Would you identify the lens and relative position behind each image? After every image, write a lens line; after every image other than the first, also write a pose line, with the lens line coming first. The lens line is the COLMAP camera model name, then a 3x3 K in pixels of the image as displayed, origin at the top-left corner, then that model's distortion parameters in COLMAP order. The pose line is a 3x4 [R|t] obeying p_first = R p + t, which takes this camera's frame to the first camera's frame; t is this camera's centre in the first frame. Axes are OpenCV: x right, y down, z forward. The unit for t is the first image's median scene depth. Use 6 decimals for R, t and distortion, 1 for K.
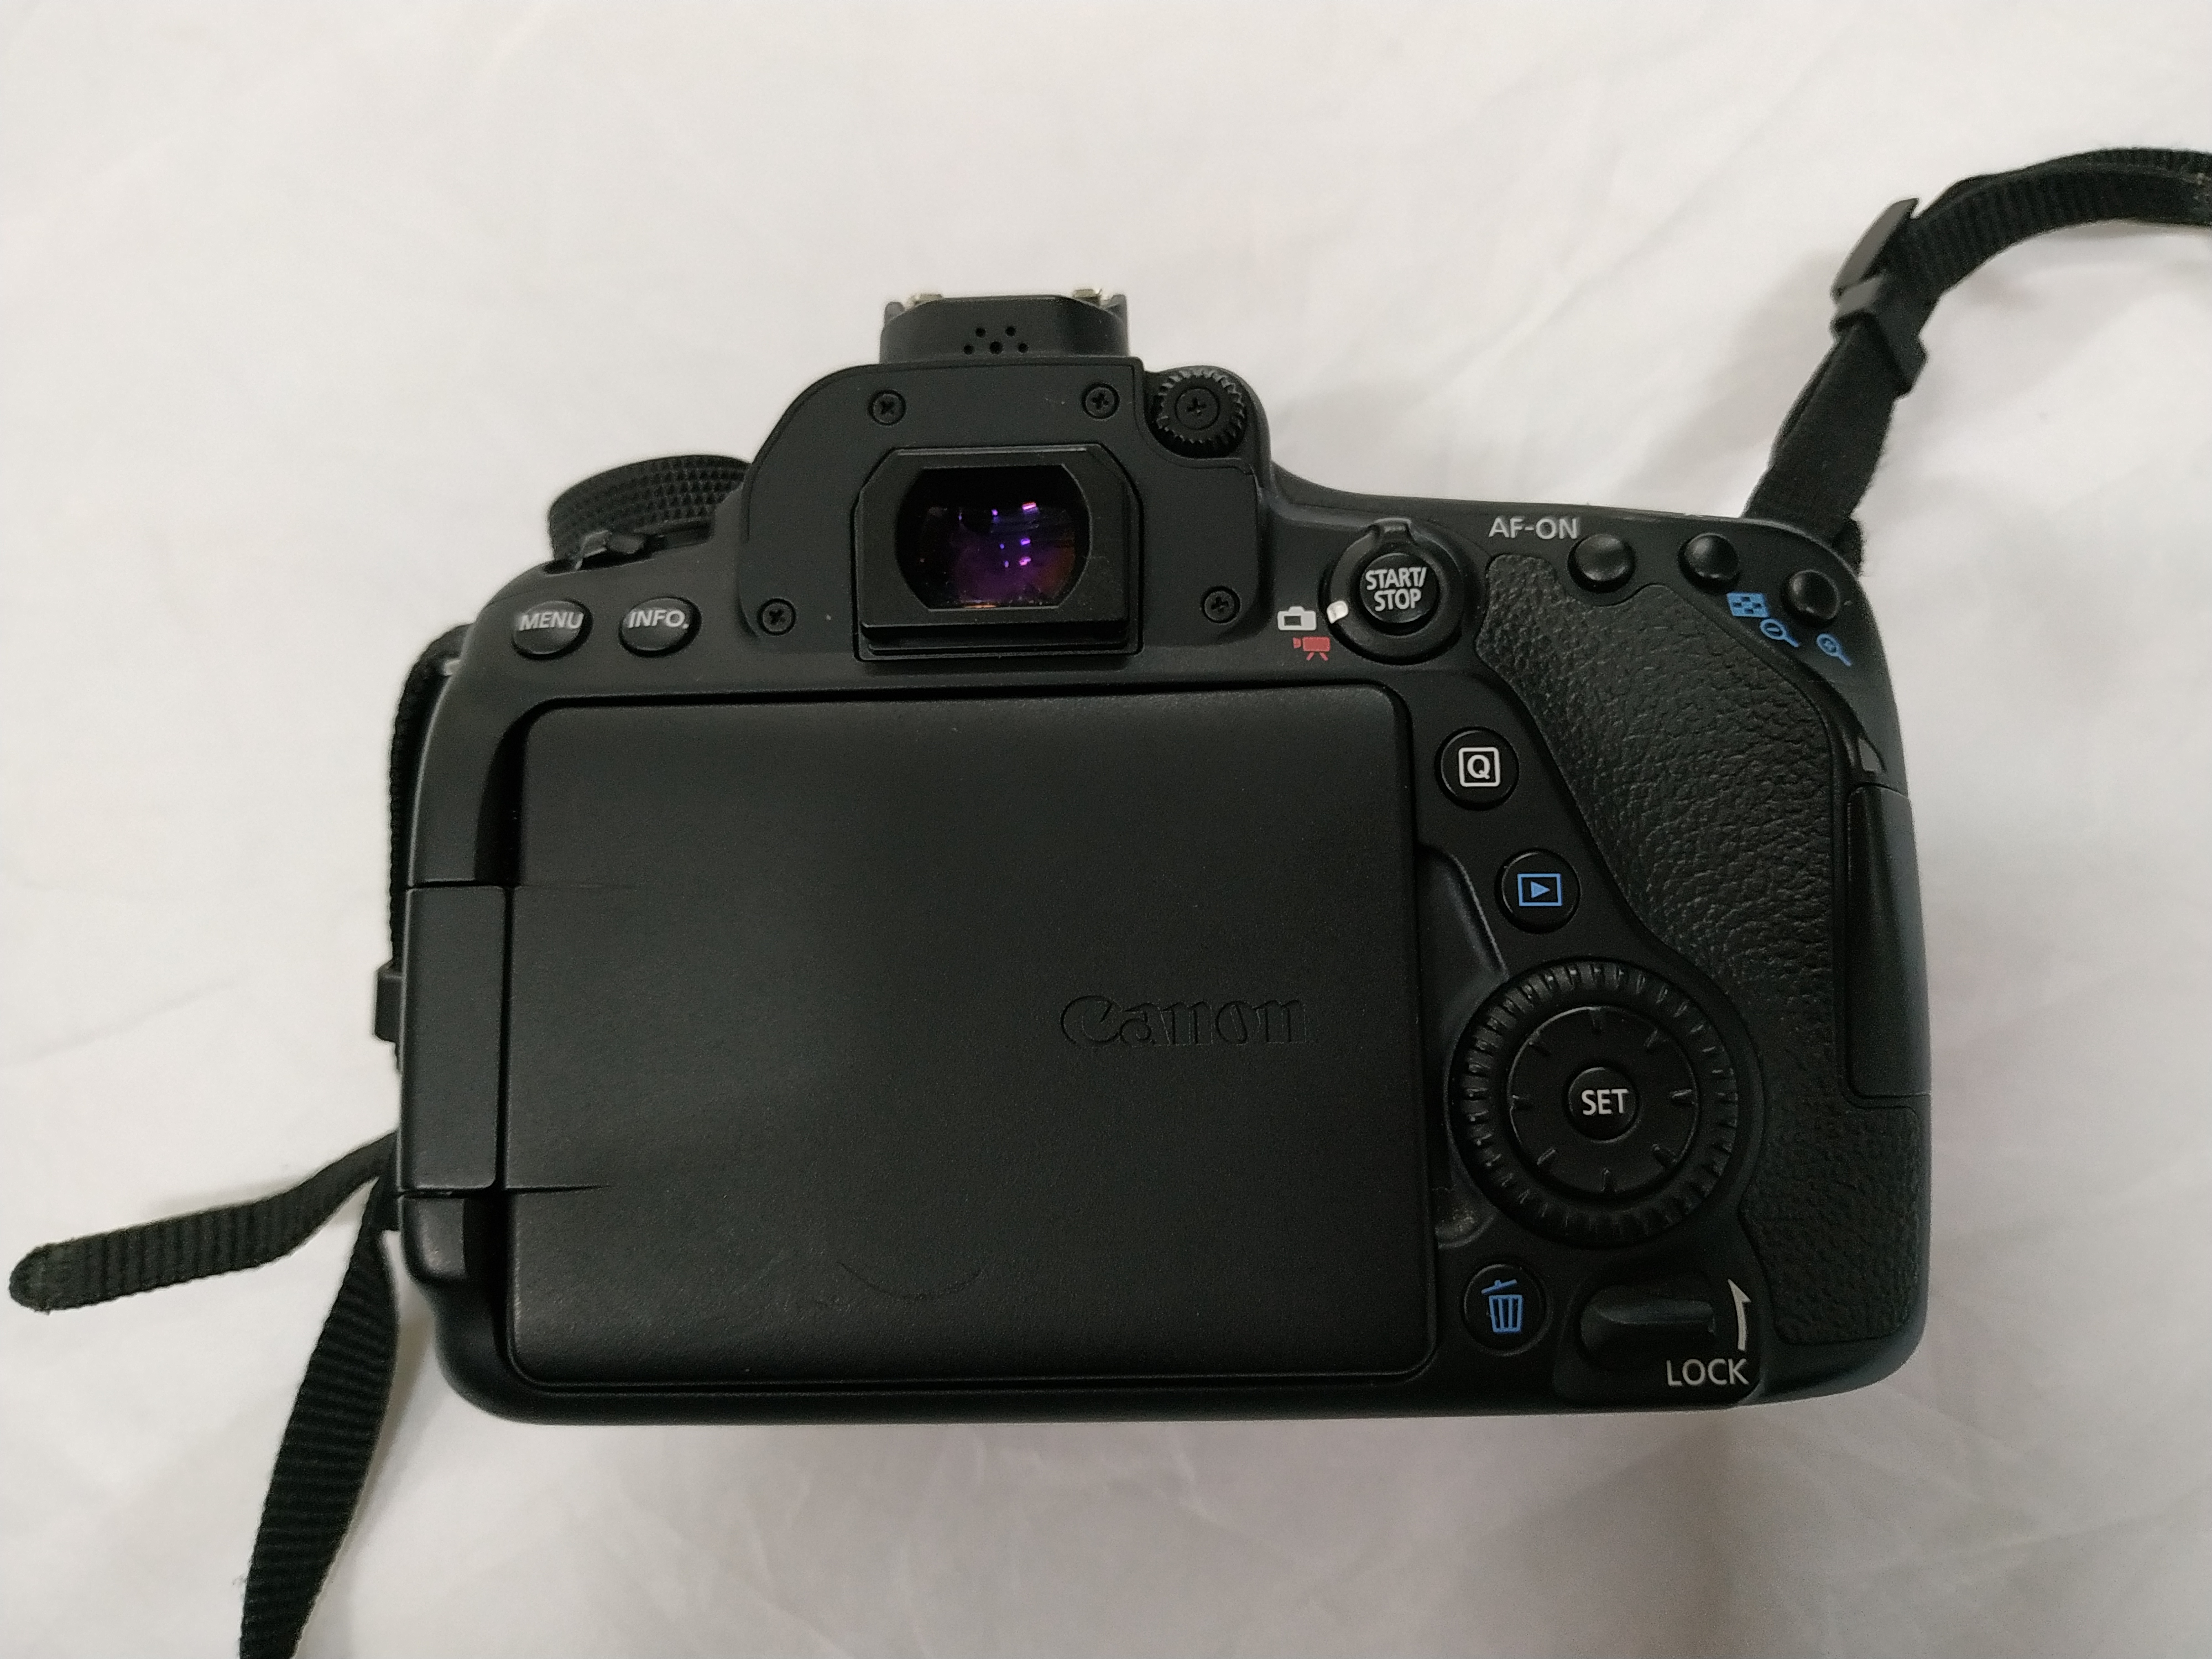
lens RADIAL K [[1491.1, 0, 1106.0], [0, 1491.1, 829.5], [0, 0, 1]] dist [0.048625, -0.195052]
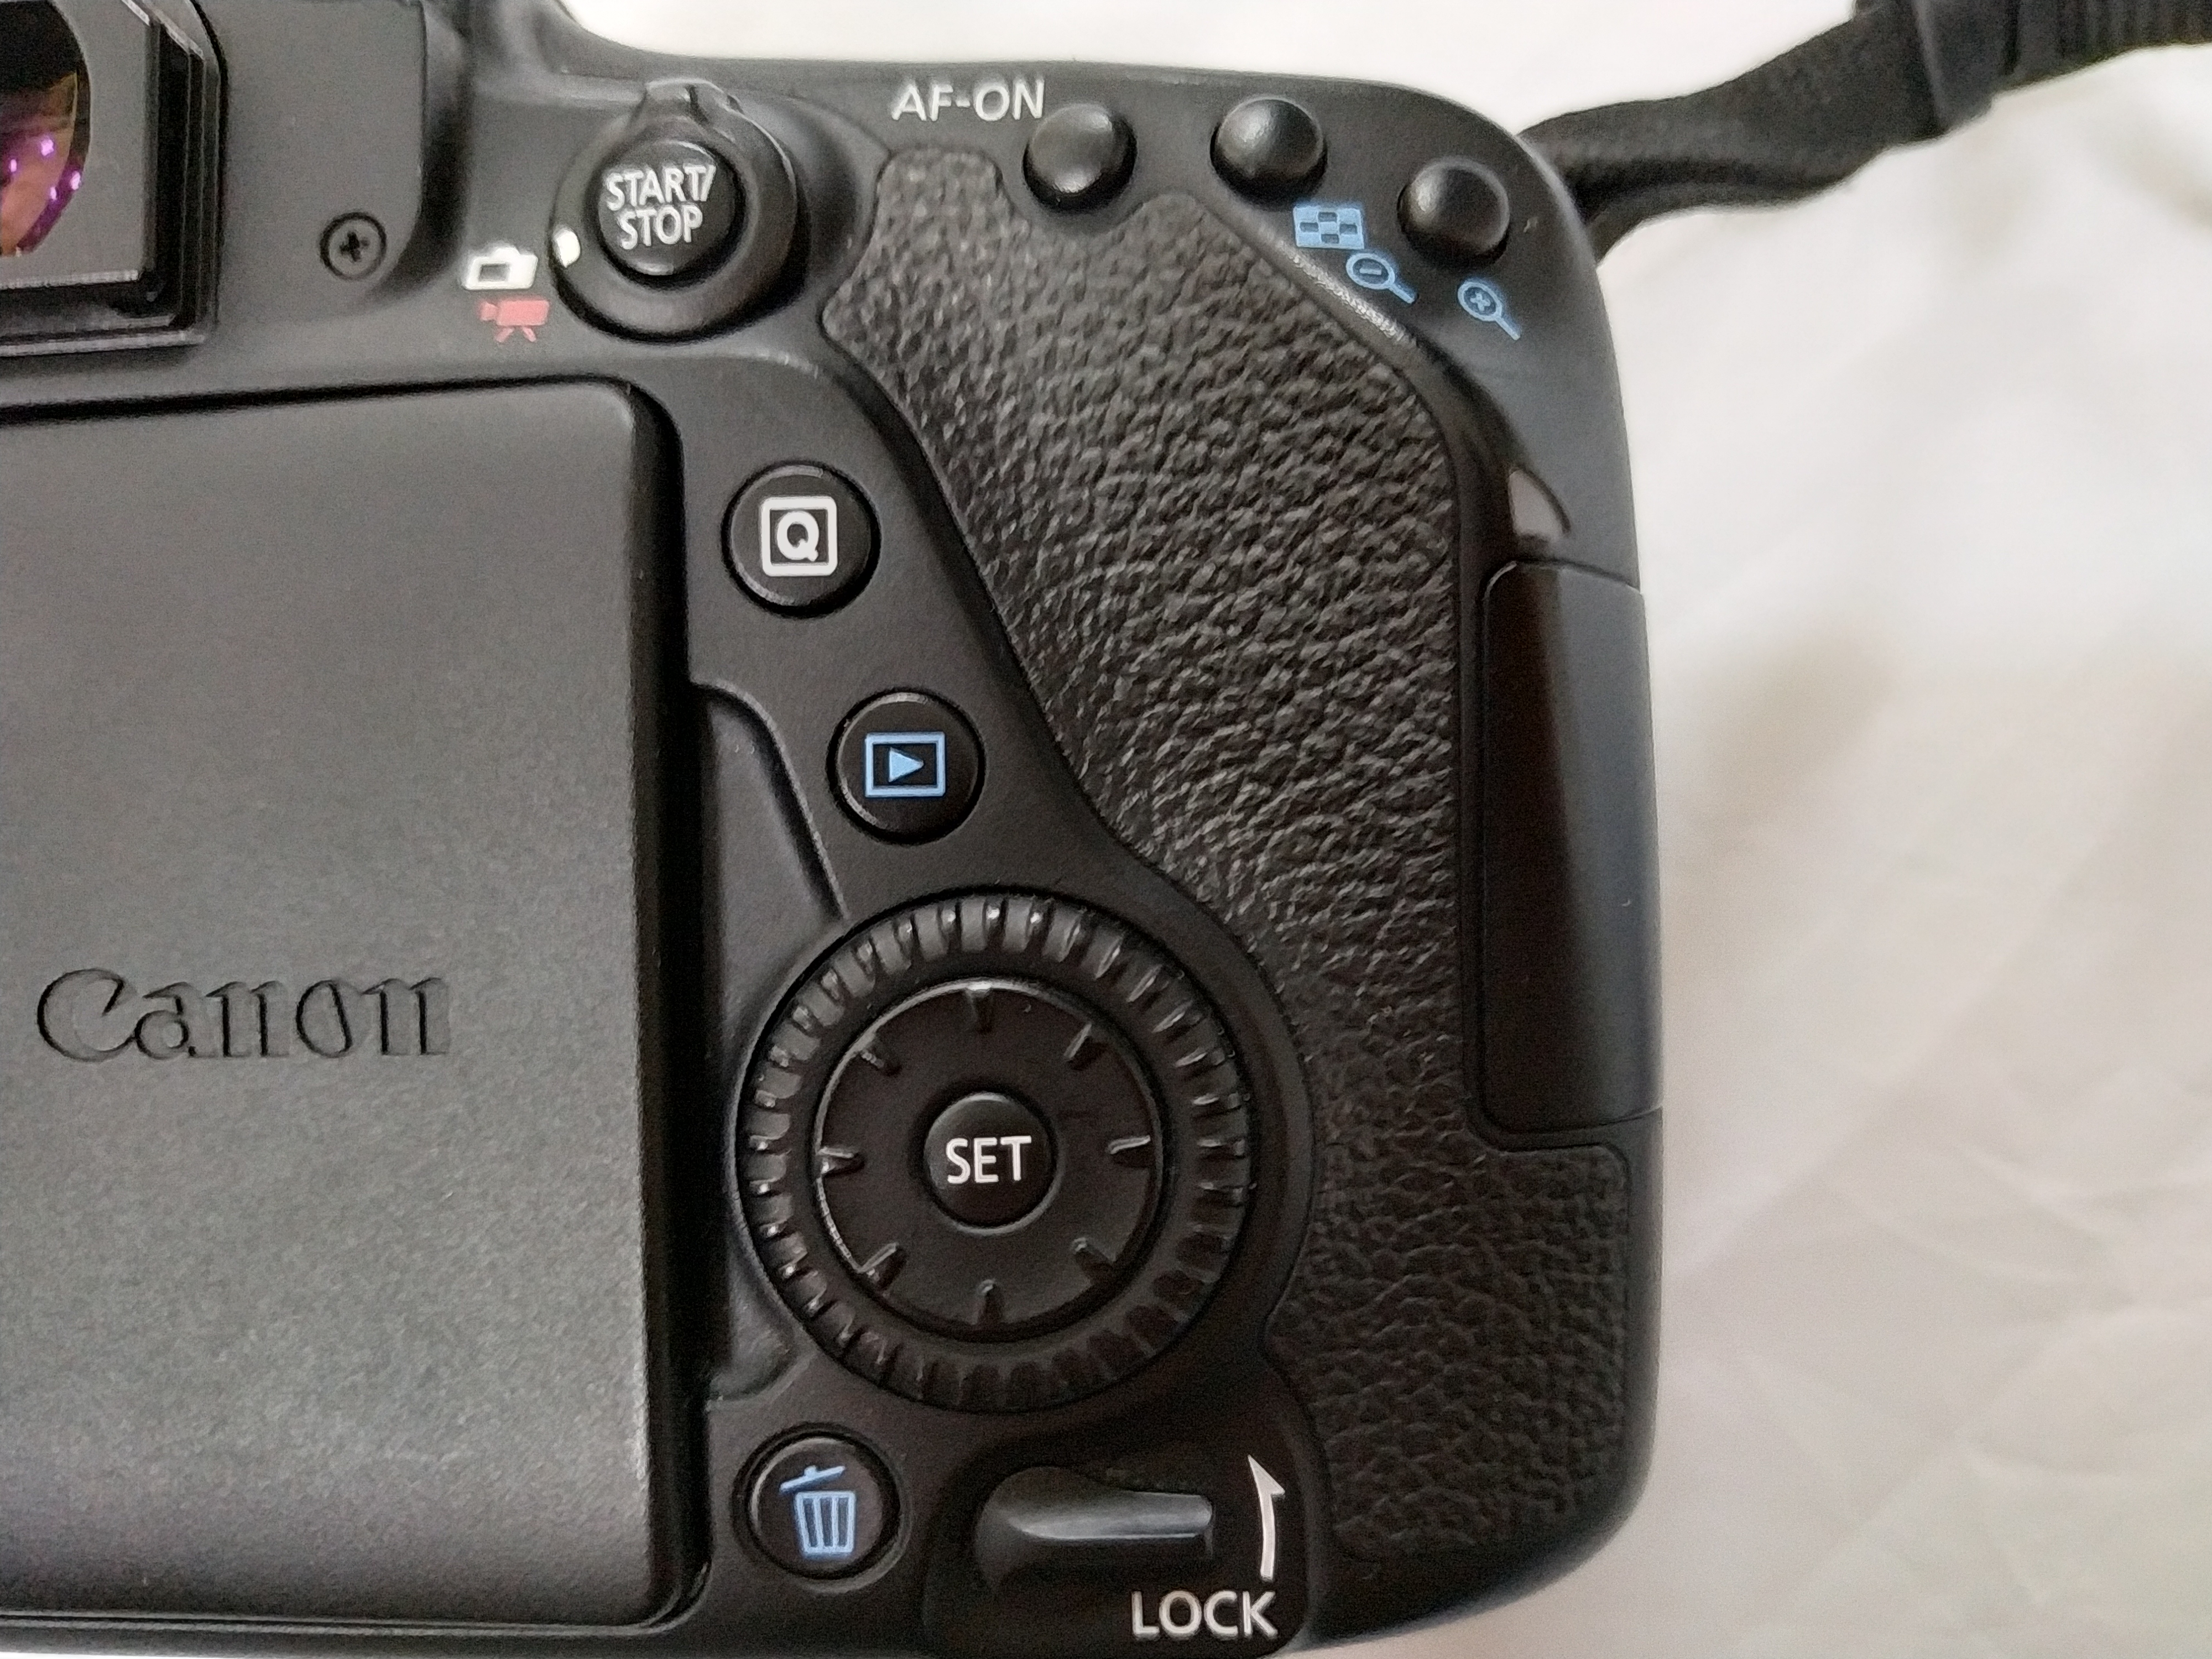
lens RADIAL K [[1491.1, 0, 1106.0], [0, 1491.1, 829.5], [0, 0, 1]] dist [0.048625, -0.195052]
pose [[0.999913, -0.010554, -0.007918, 0.359234], [0.011394, 0.993326, 0.114776, 0.002519], [0.006654, -0.114856, 0.993360, 0.451302]]
